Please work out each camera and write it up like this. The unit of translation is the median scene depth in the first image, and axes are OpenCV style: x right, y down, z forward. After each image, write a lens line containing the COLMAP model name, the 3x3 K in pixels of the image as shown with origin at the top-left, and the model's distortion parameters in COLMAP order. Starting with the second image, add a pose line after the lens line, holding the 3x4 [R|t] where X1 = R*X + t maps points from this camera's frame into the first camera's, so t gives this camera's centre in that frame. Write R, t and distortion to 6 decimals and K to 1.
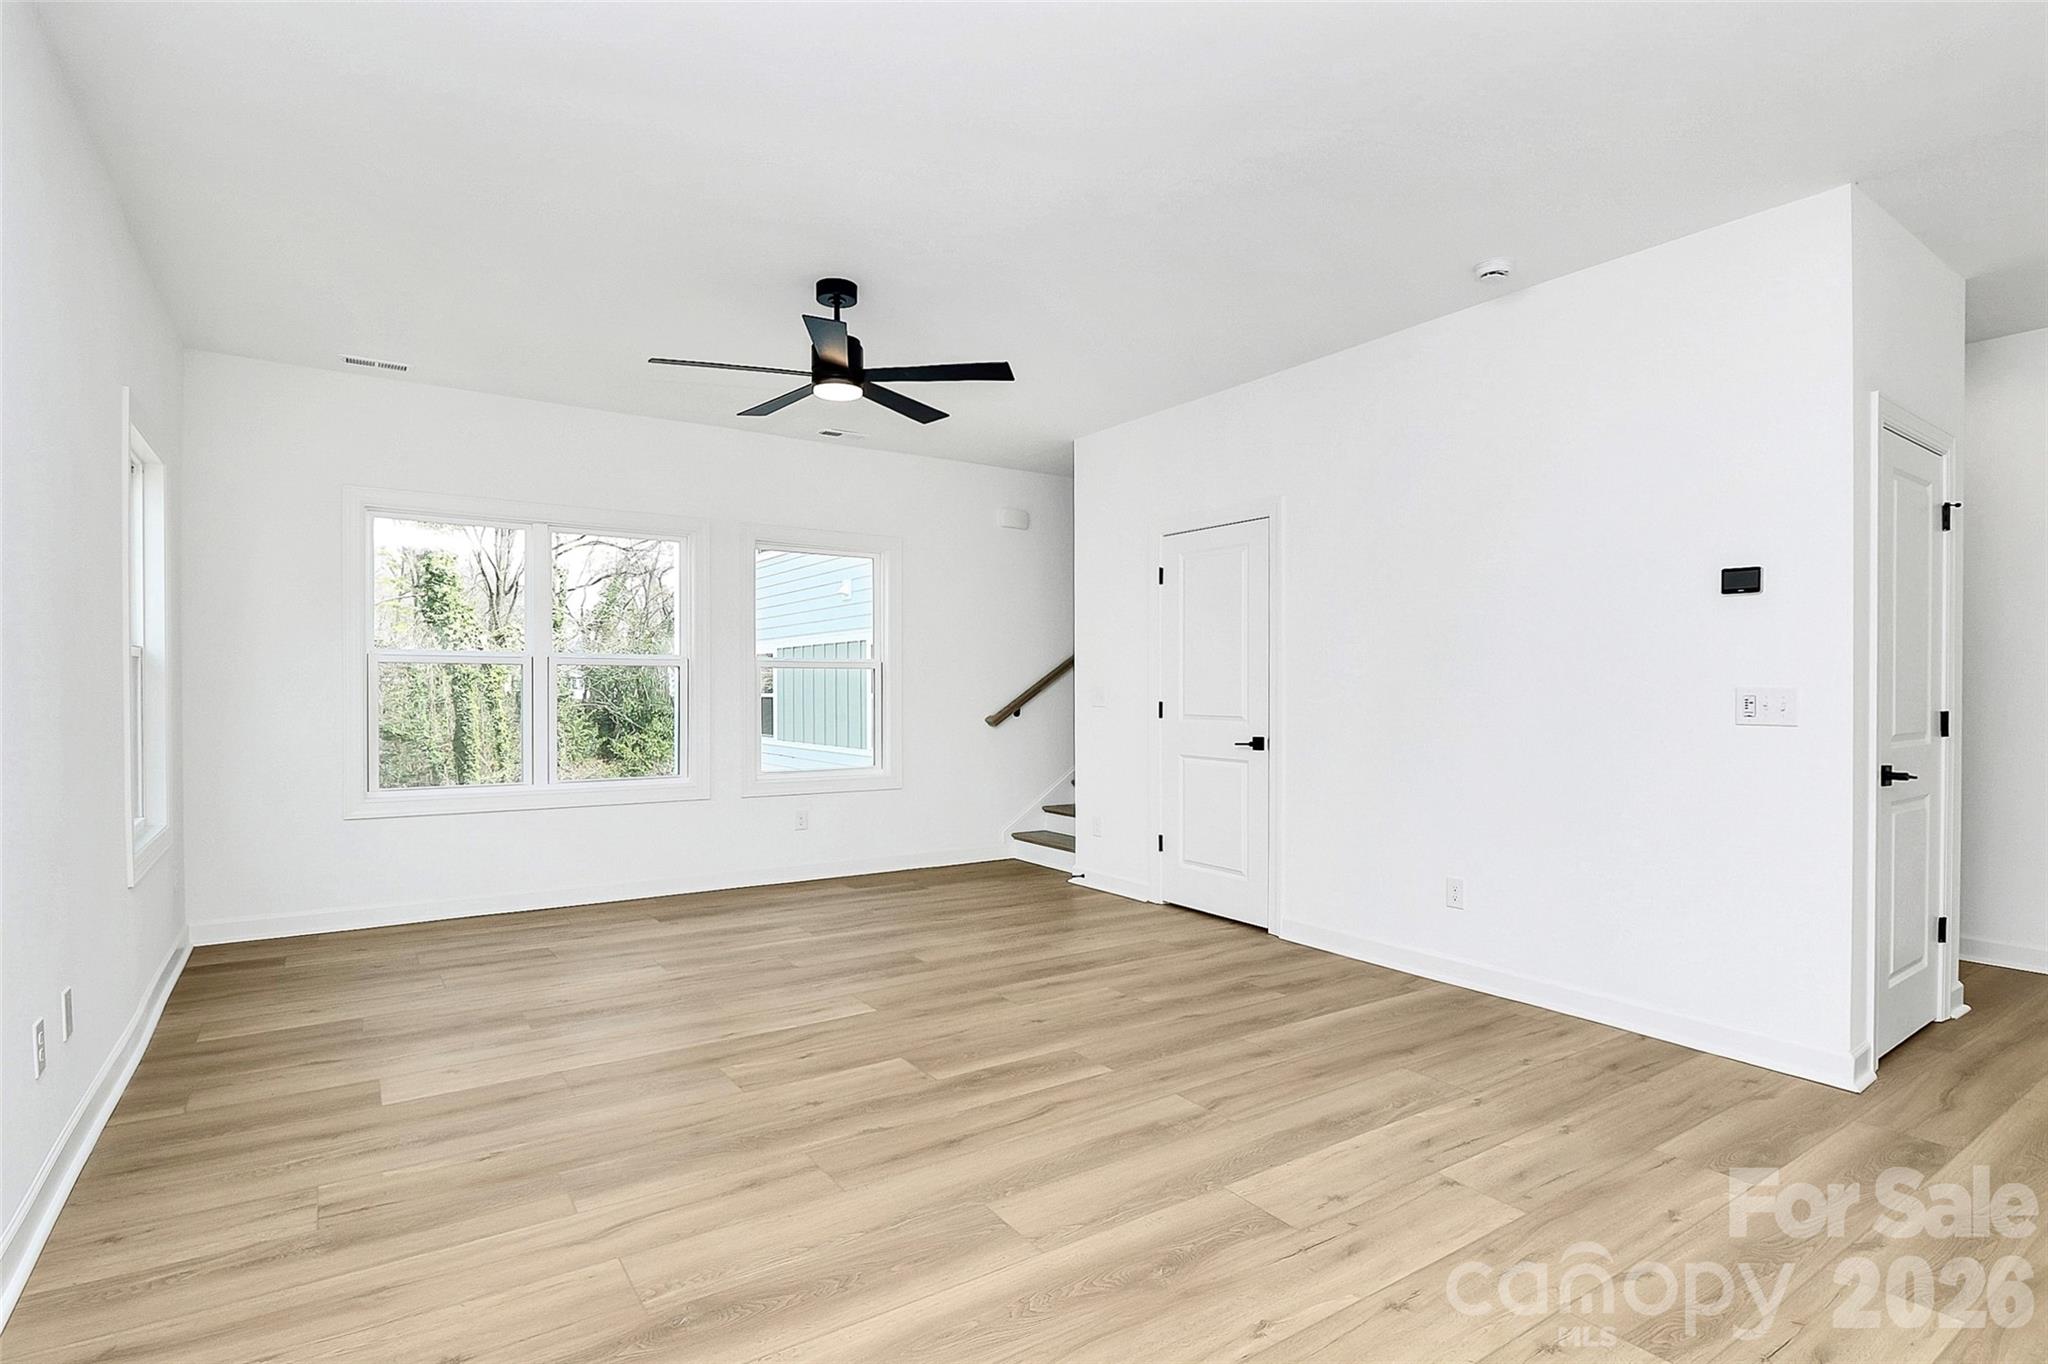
lens RADIAL K [[992.5, 0, 1022.2], [0, 992.5, 702.6], [0, 0, 1]] dist [0.002747, -0.006590]
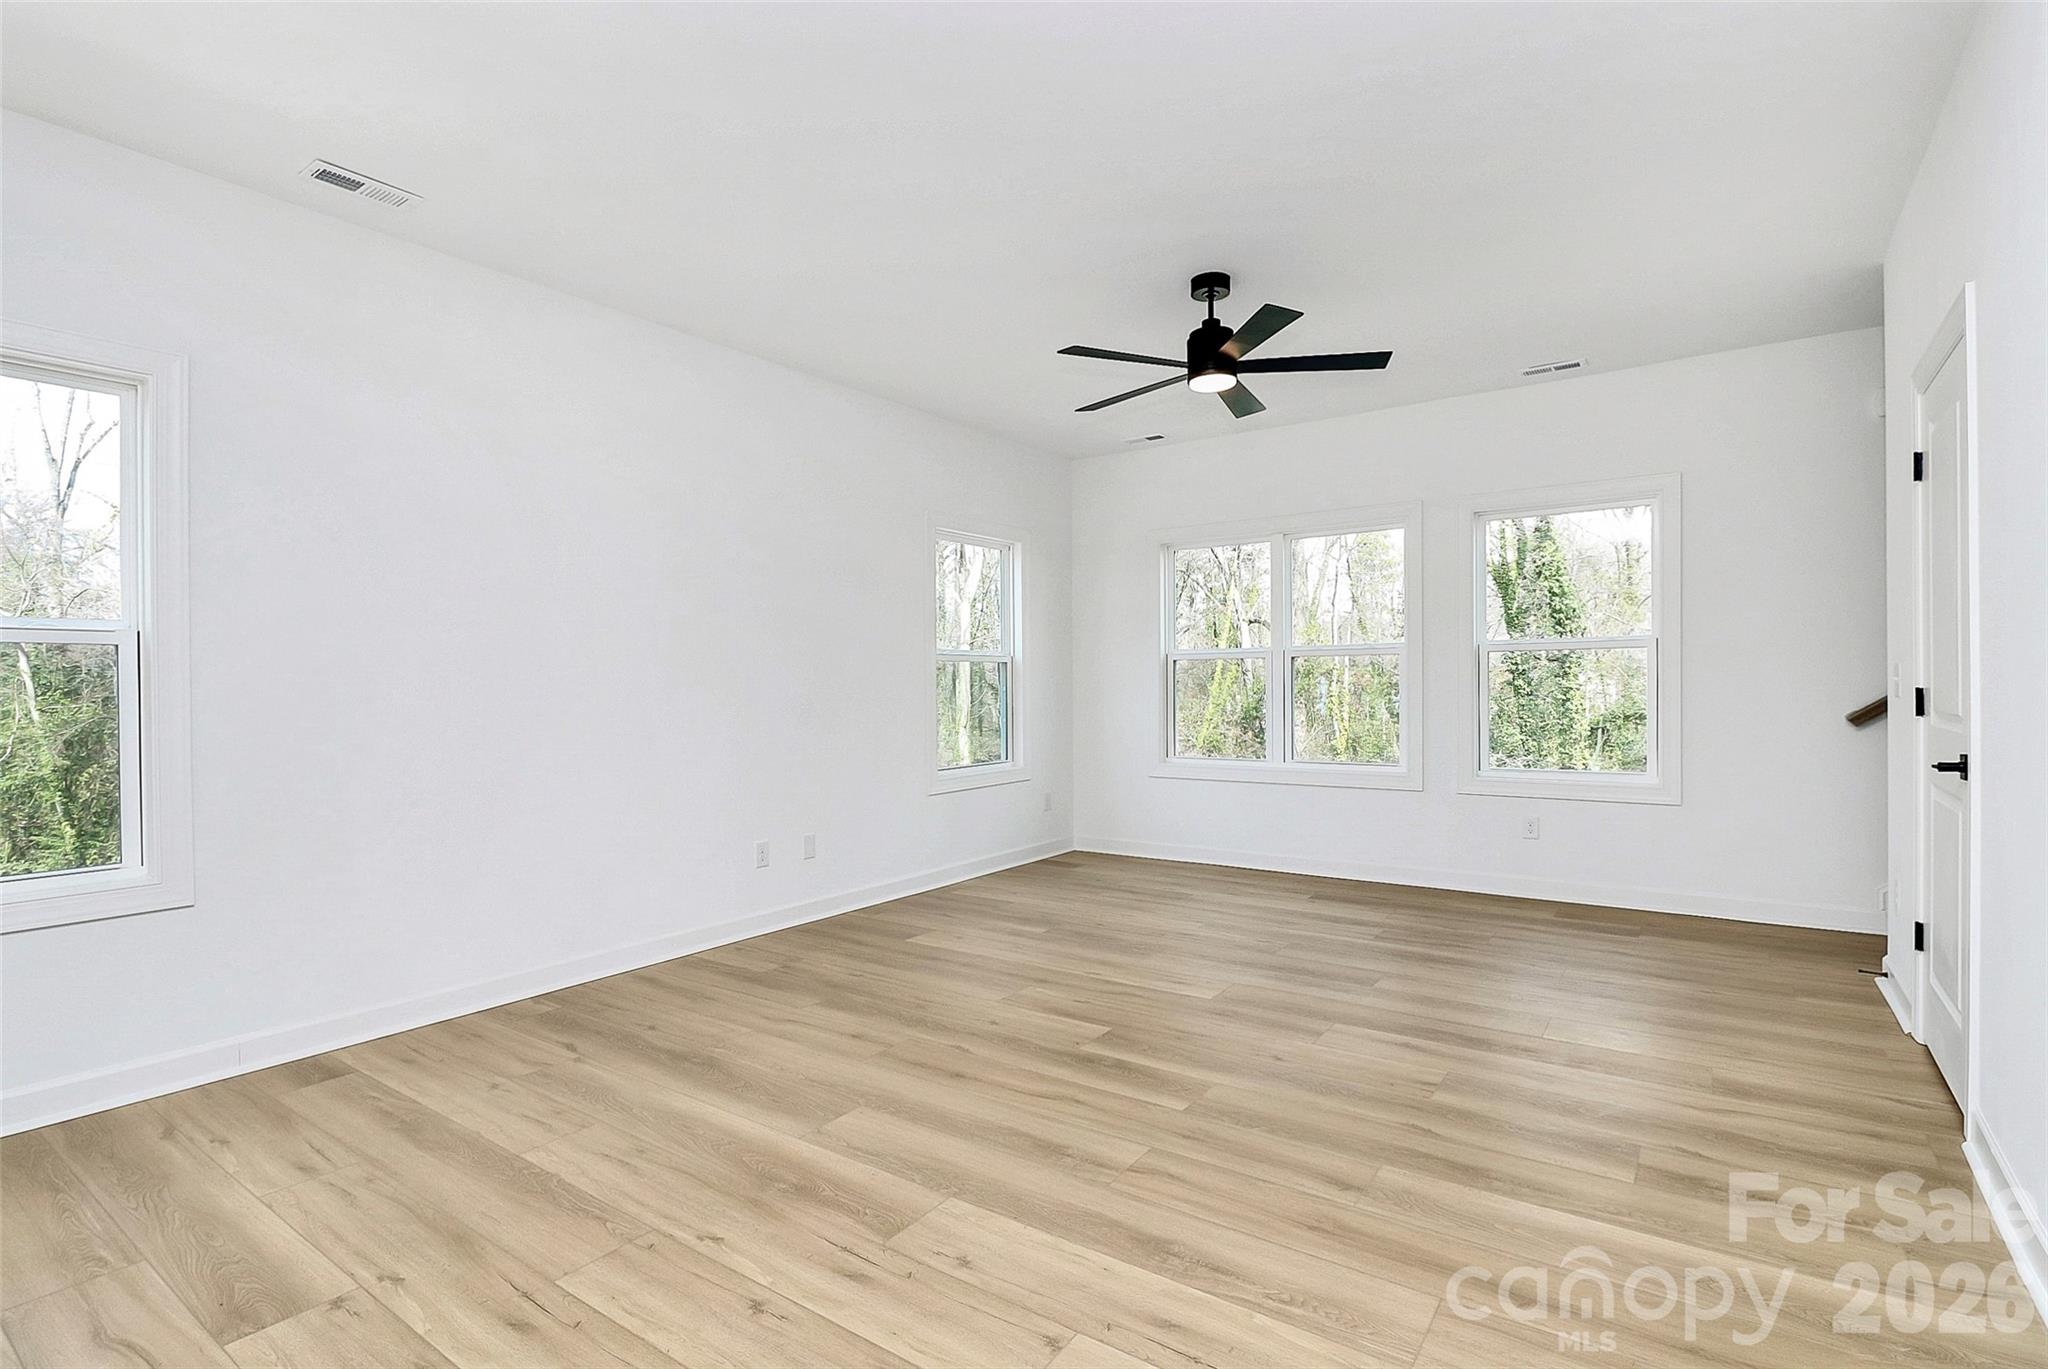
lens RADIAL K [[992.5, 0, 1027.1], [0, 992.5, 703.2], [0, 0, 1]] dist [0.002747, -0.006590]
pose [[0.352975, 0.007344, -0.935604, 0.942309], [0.001076, 0.999965, 0.008255, 0.003756], [0.935632, -0.003921, 0.352955, 0.617055]]
